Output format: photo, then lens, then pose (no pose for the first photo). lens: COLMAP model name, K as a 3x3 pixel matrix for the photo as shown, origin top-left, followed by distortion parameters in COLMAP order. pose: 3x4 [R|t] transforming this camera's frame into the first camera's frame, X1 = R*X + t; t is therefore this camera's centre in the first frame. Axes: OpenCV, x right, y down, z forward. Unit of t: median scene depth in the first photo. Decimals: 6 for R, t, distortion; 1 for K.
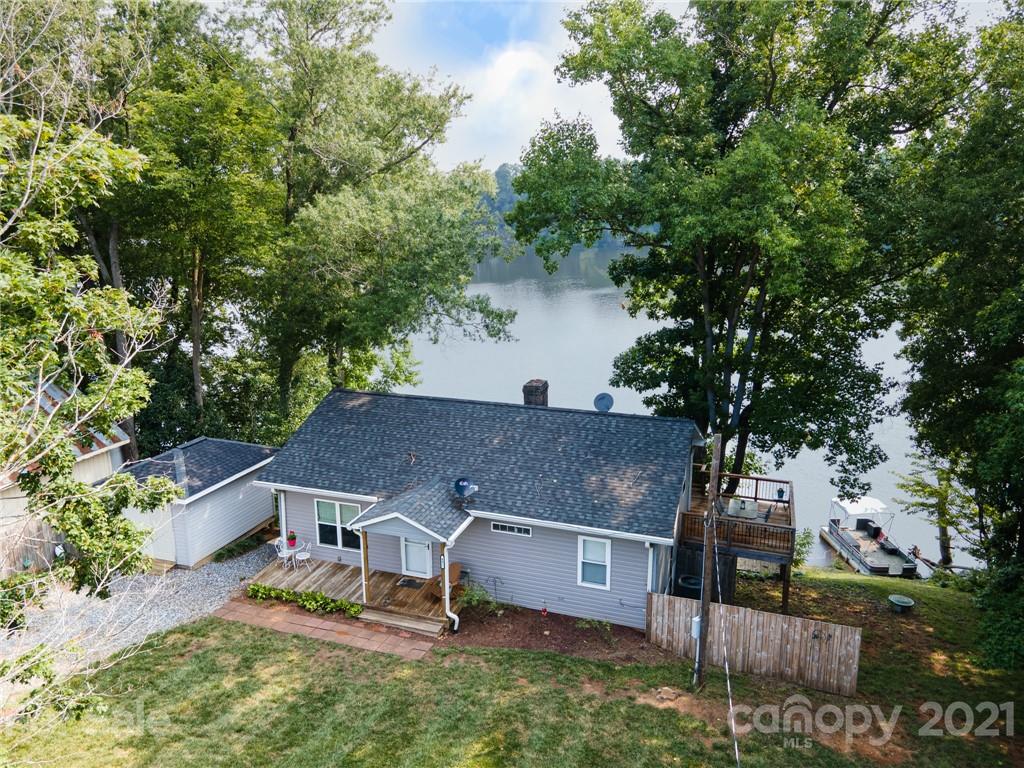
lens RADIAL K [[750.7, 0, 500.3], [0, 750.7, 382.2], [0, 0, 1]] dist [0.012206, 0.005377]
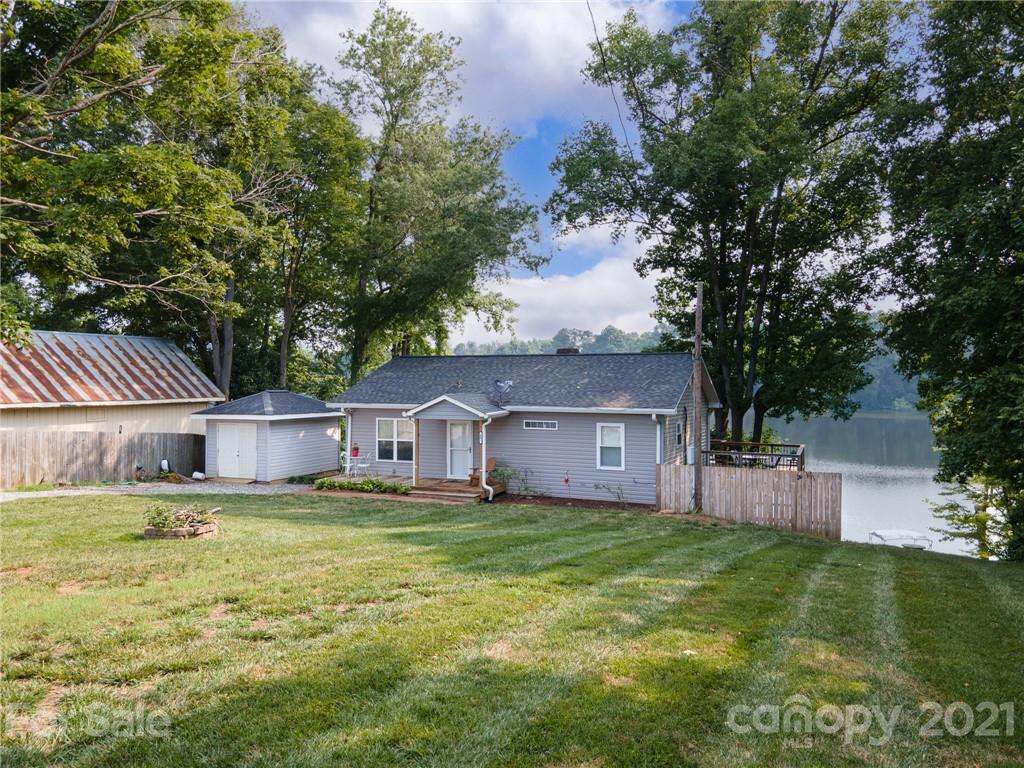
lens RADIAL K [[733.2, 0, 506.2], [0, 733.2, 385.0], [0, 0, 1]] dist [0.030716, 0.000612]
pose [[0.996806, 0.009086, -0.079343, 0.051723], [-0.025446, 0.977861, -0.207701, 0.376913], [0.075700, 0.209057, 0.974969, -0.130441]]
